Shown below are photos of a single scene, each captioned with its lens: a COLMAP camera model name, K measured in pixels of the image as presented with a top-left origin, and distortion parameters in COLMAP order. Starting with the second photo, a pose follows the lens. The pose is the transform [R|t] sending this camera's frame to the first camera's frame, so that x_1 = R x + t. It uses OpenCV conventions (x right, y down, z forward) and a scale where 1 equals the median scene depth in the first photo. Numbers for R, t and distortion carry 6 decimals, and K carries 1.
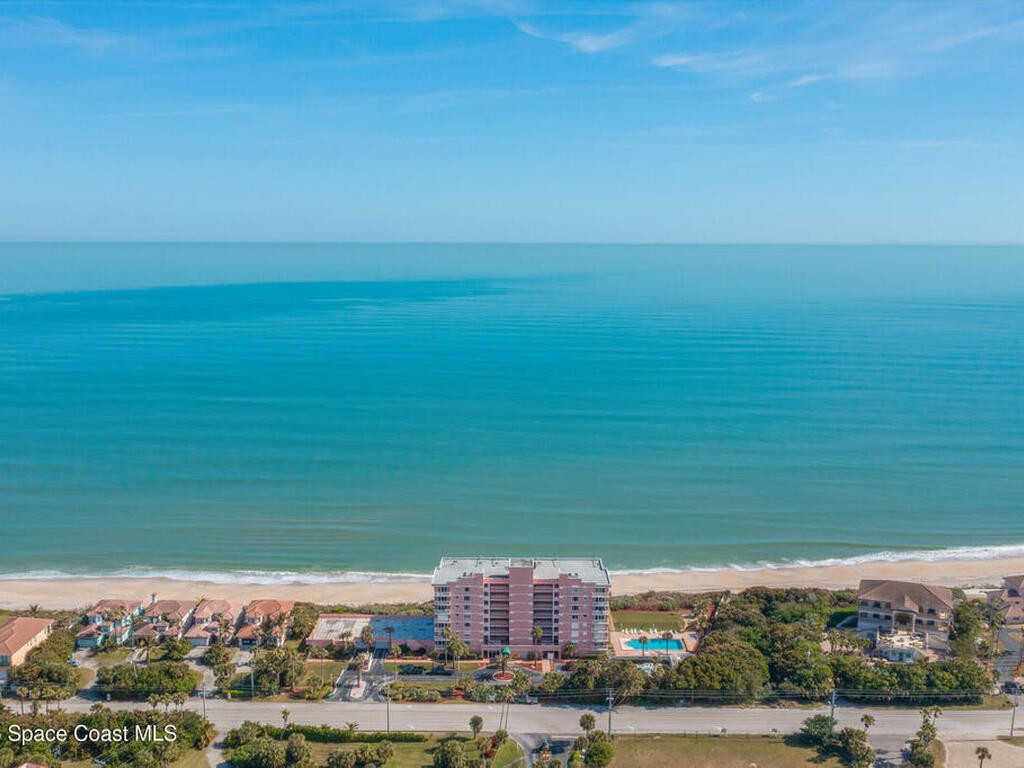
lens RADIAL K [[1052.1, 0, 512.0], [0, 1052.1, 384.0], [0, 0, 1]] dist [-0.025449, 0.001274]
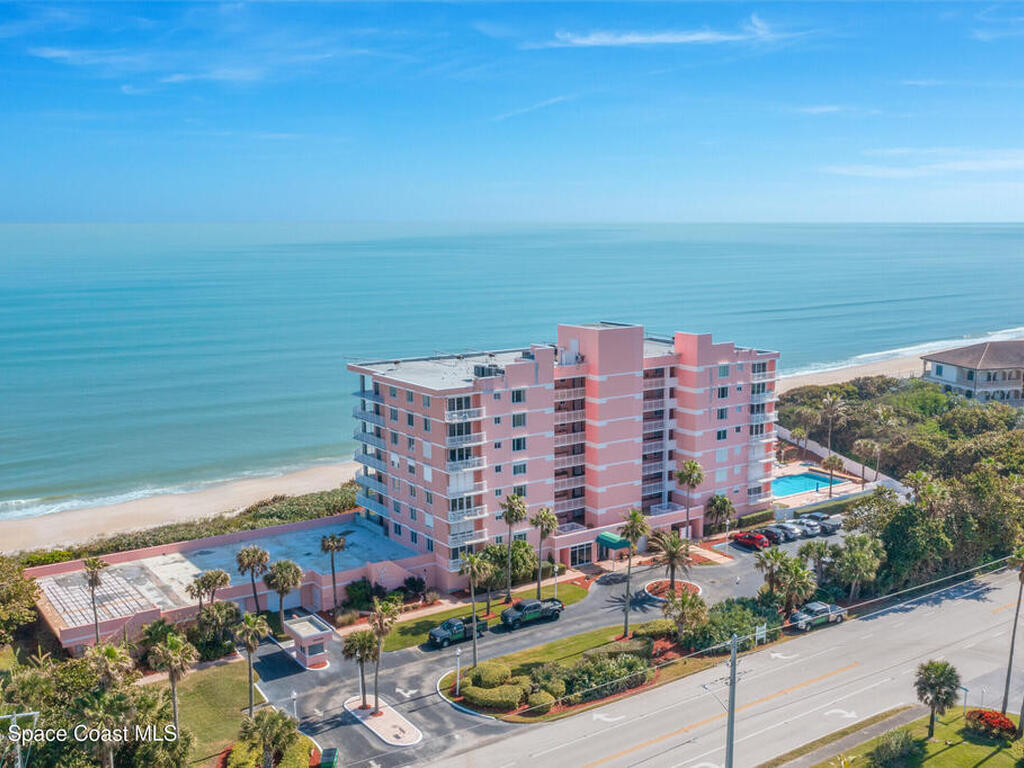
lens RADIAL K [[1056.3, 0, 512.0], [0, 1056.3, 384.0], [0, 0, 1]] dist [-0.072946, -0.006855]
pose [[0.823725, -0.097610, 0.558525, -0.257301], [0.096815, 0.994817, 0.031073, 0.179022], [-0.558663, 0.028478, 0.828906, 0.686142]]
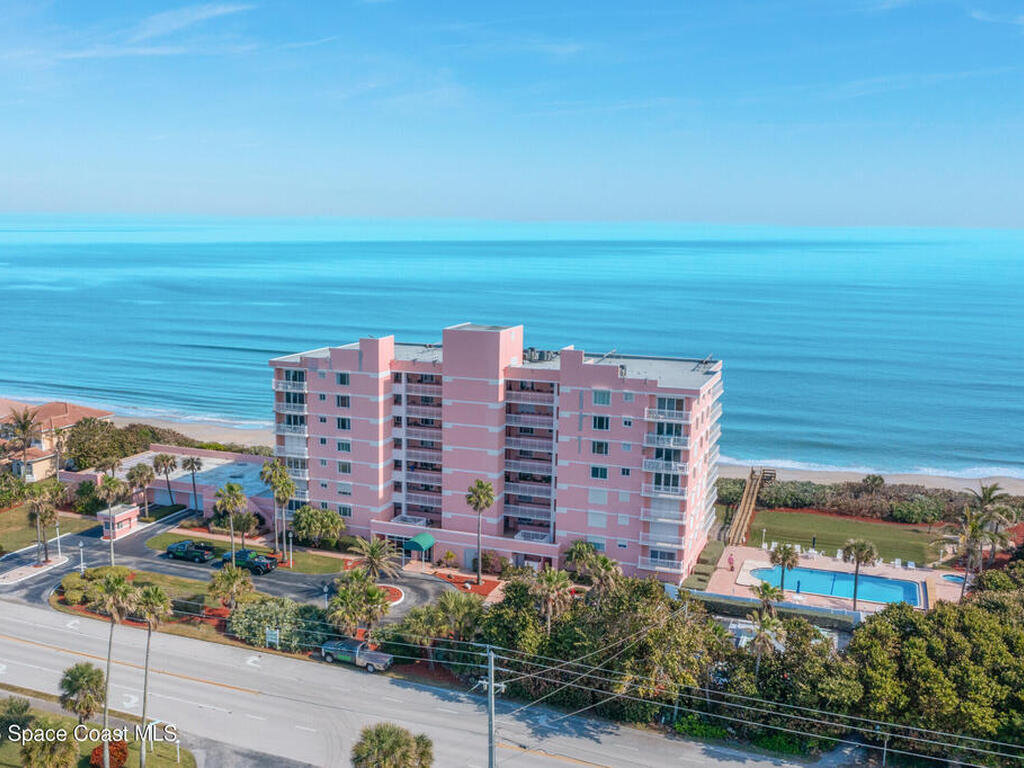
lens RADIAL K [[1029.5, 0, 450.1], [0, 1029.5, 385.3], [0, 0, 1]] dist [-0.024748, -0.003441]
pose [[0.923628, 0.062928, -0.378088, 0.148052], [-0.060208, 0.998005, 0.019025, 0.187738], [0.378531, 0.005192, 0.925574, 0.644019]]
